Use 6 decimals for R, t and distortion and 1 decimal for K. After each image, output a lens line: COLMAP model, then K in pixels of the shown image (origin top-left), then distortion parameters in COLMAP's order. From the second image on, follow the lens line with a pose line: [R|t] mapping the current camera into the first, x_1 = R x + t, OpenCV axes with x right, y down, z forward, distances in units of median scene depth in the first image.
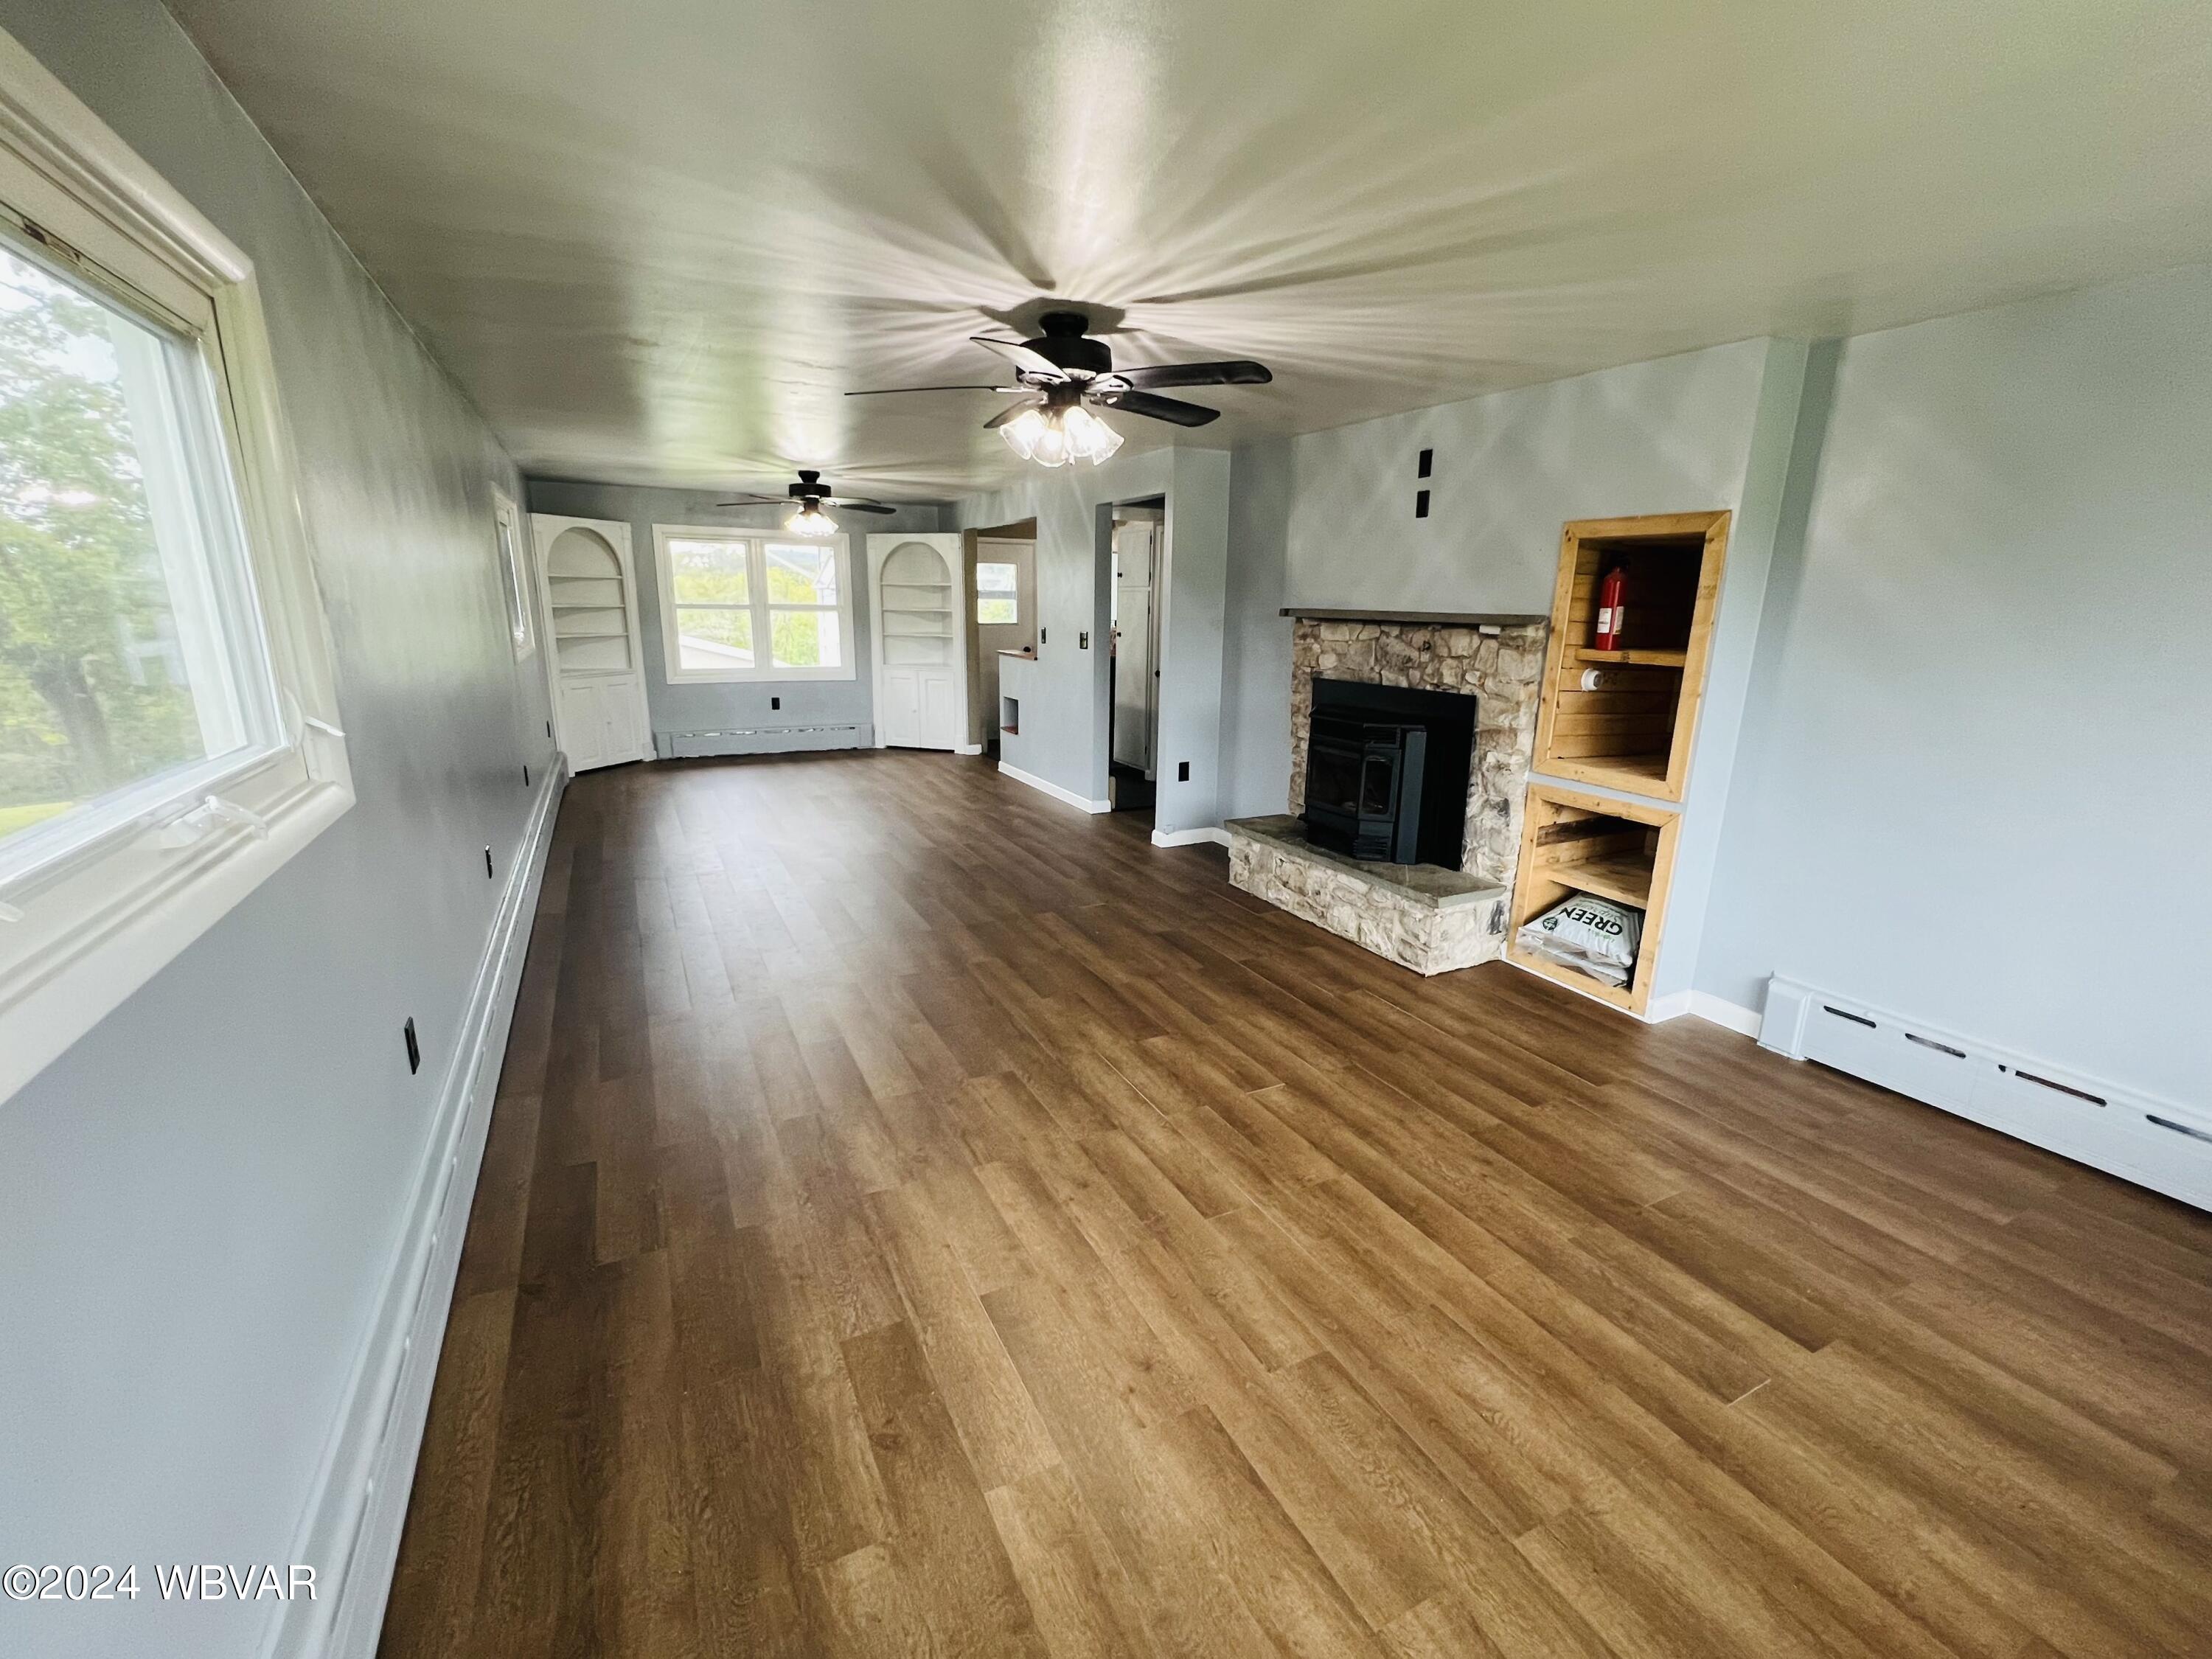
lens RADIAL K [[934.0, 0, 1100.8], [0, 934.0, 832.7], [0, 0, 1]] dist [-0.000610, -0.000017]
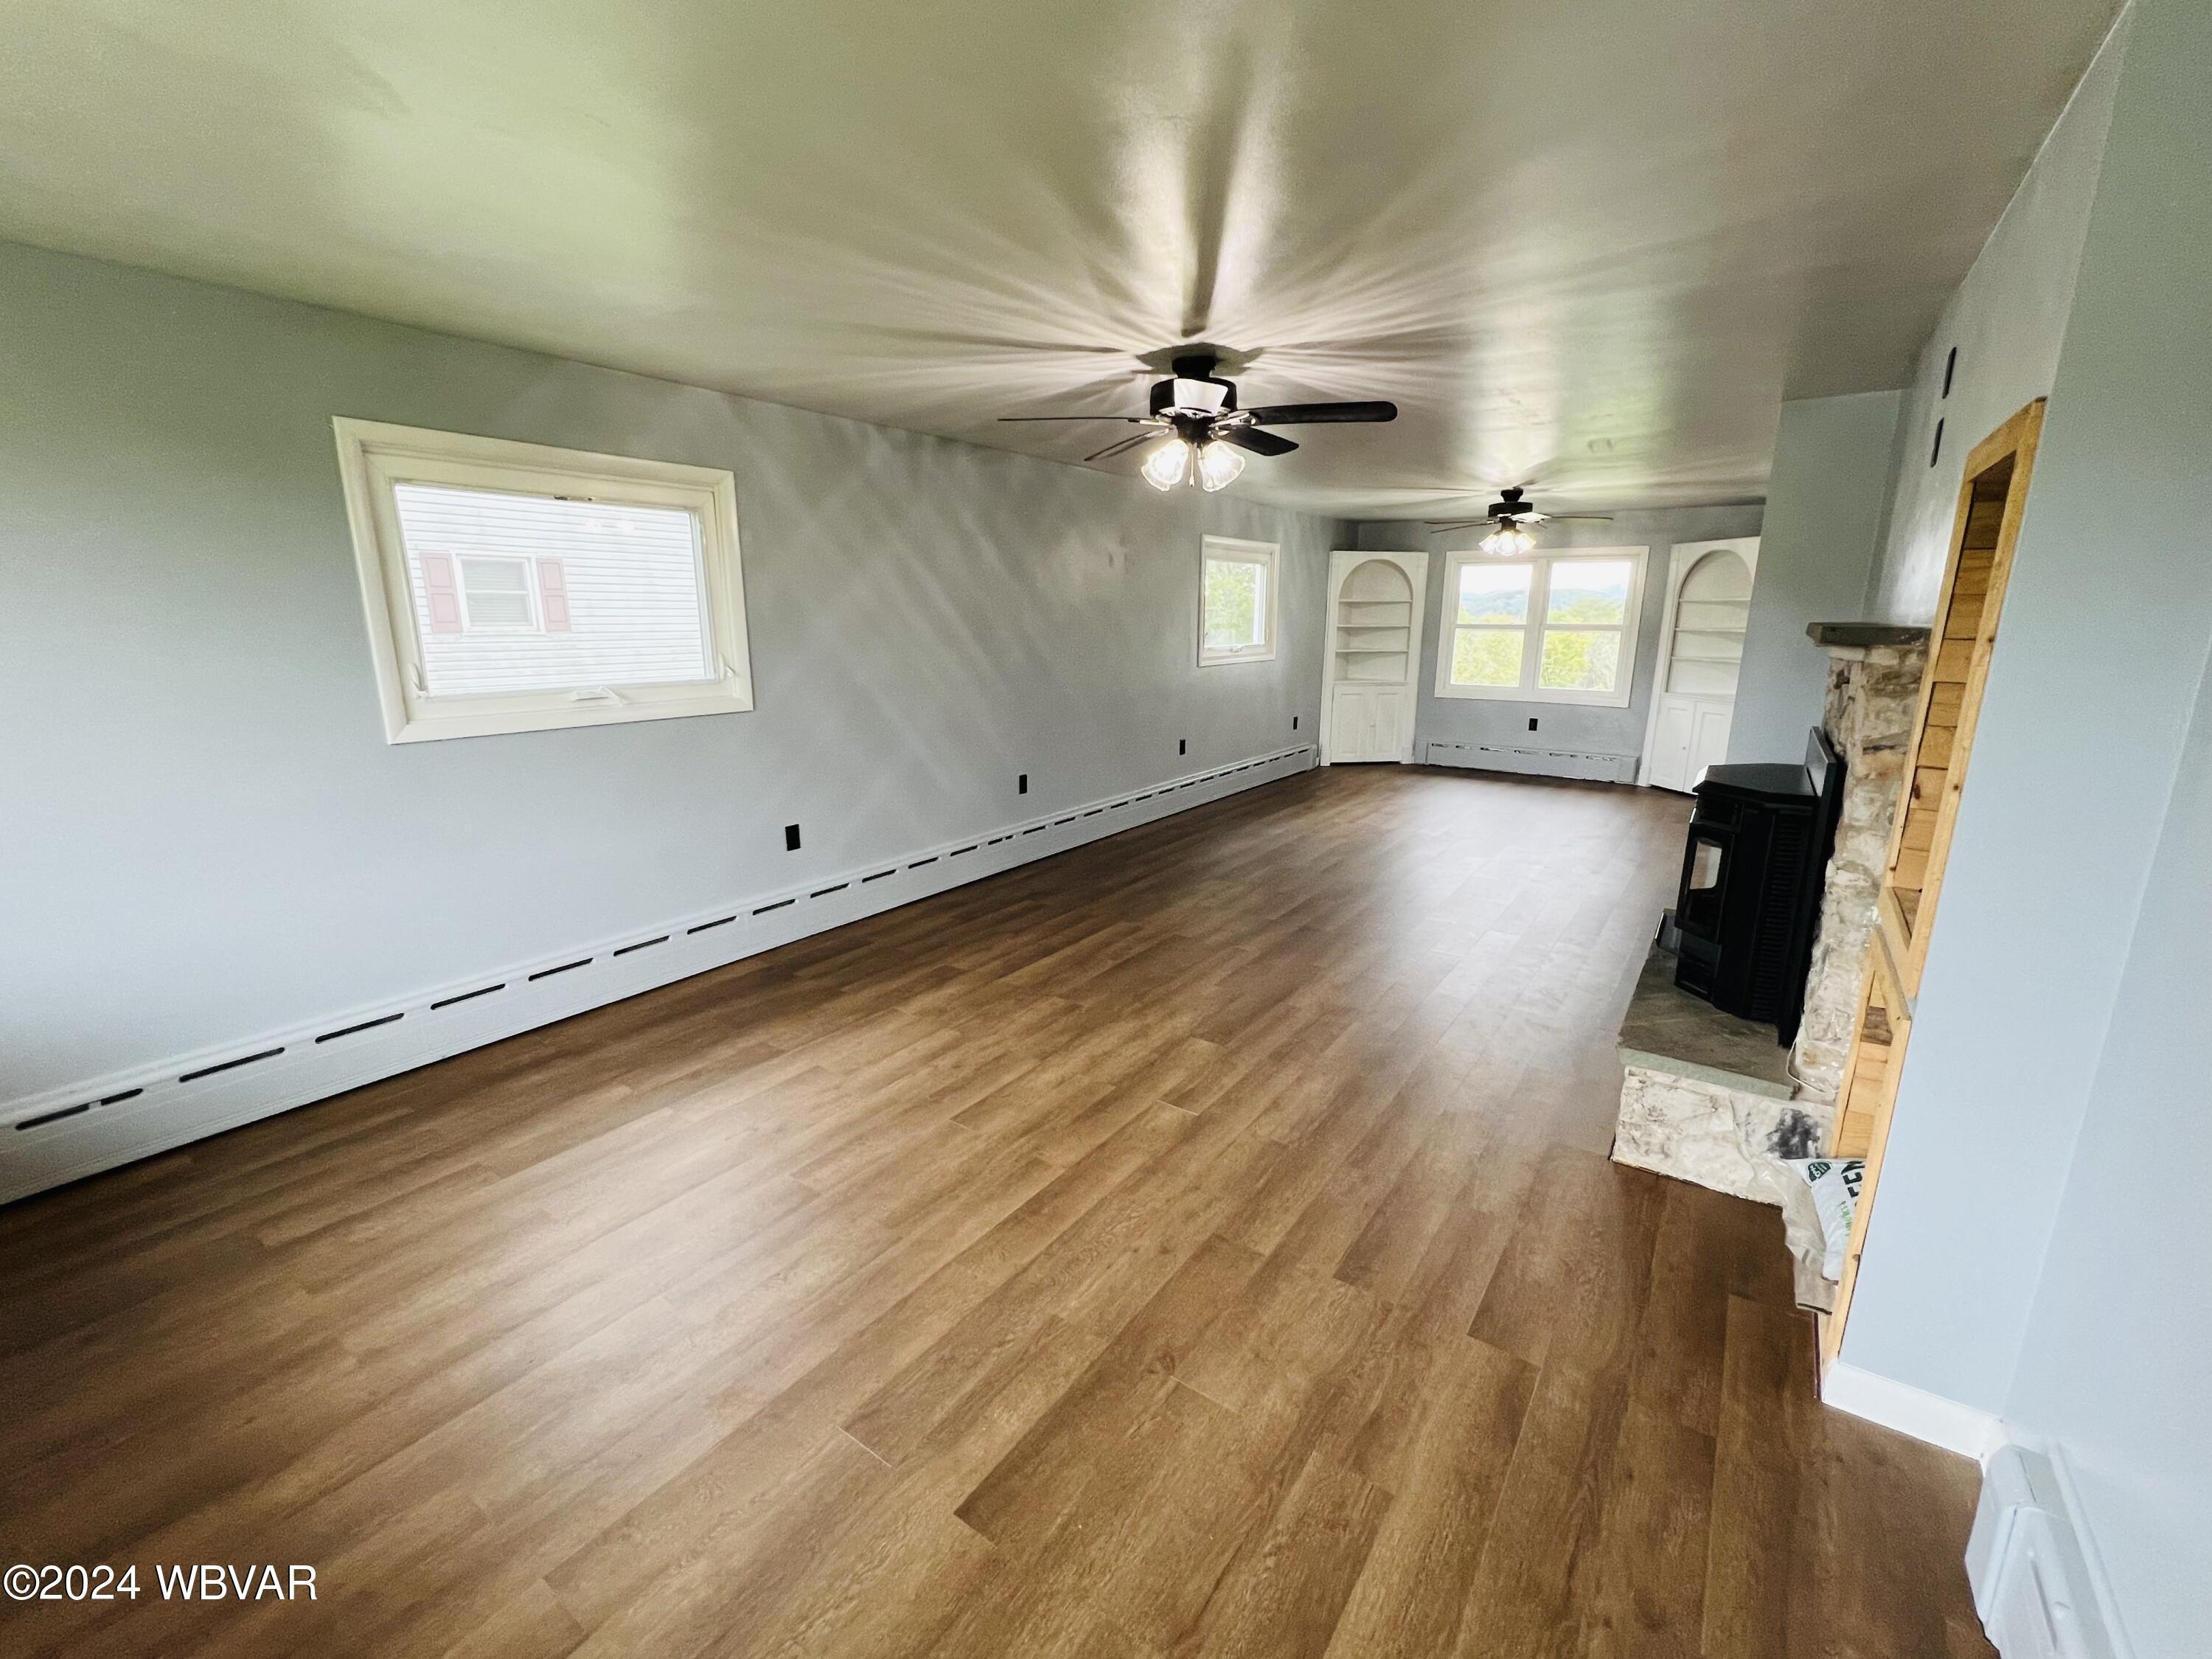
lens RADIAL K [[934.0, 0, 1100.8], [0, 934.0, 832.7], [0, 0, 1]] dist [-0.000610, -0.000017]
pose [[0.465832, 0.187915, -0.864690, 0.865575], [-0.209851, 0.972774, 0.098352, -0.078803], [0.859630, 0.135641, 0.492584, 0.383609]]
